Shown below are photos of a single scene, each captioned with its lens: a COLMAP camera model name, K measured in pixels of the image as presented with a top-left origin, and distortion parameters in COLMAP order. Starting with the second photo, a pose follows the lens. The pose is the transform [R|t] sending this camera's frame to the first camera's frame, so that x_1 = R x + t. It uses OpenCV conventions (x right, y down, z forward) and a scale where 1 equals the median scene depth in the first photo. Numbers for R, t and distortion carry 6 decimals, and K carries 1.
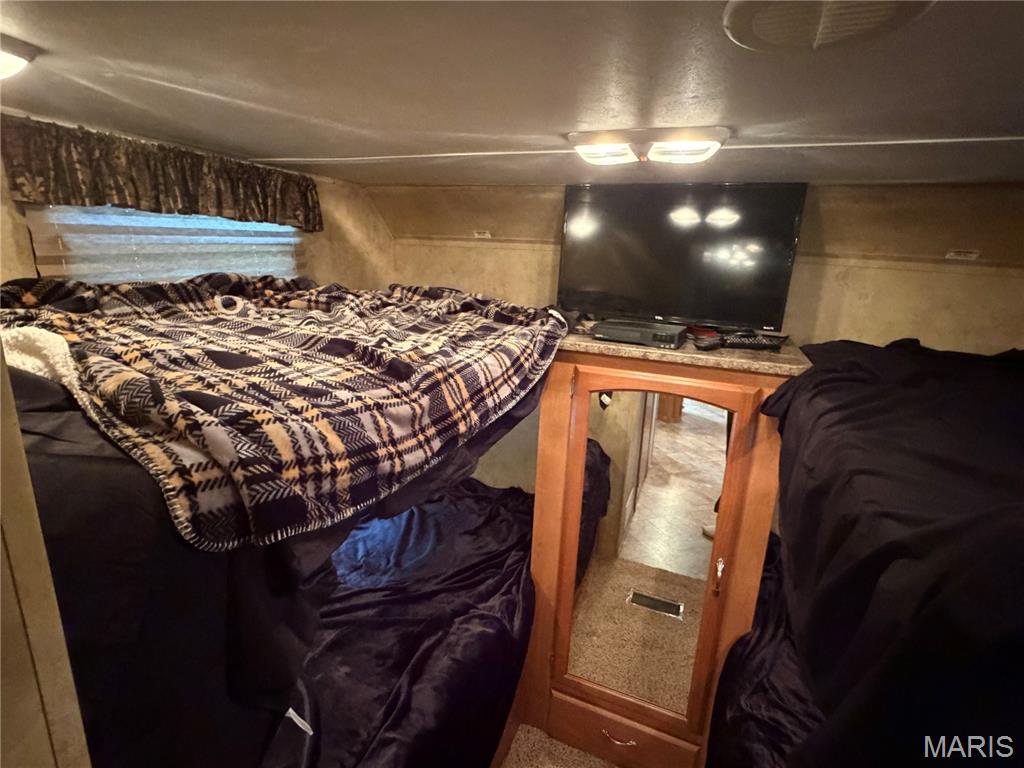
lens RADIAL K [[514.4, 0, 510.3], [0, 514.4, 381.2], [0, 0, 1]] dist [-0.000737, -0.000310]
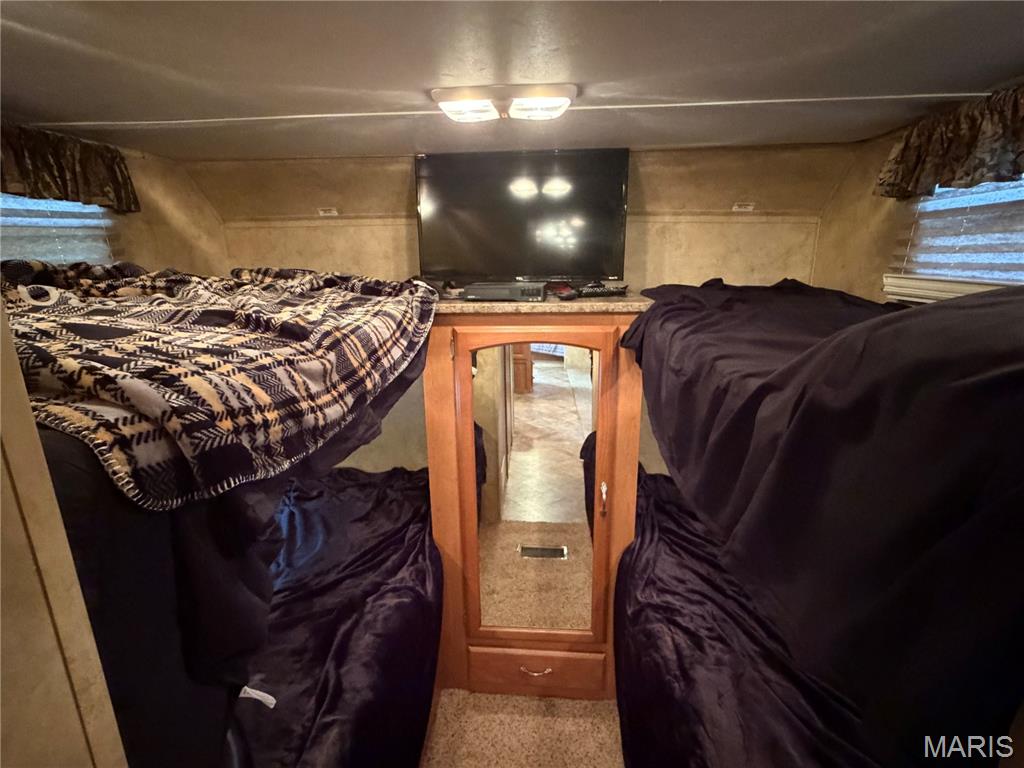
lens RADIAL K [[514.4, 0, 513.1], [0, 514.4, 383.1], [0, 0, 1]] dist [-0.000737, -0.000310]
pose [[0.944186, -0.137982, 0.299122, -0.084872], [0.133462, 0.990415, 0.035593, 0.059861], [-0.301166, 0.006315, 0.953551, -0.021241]]
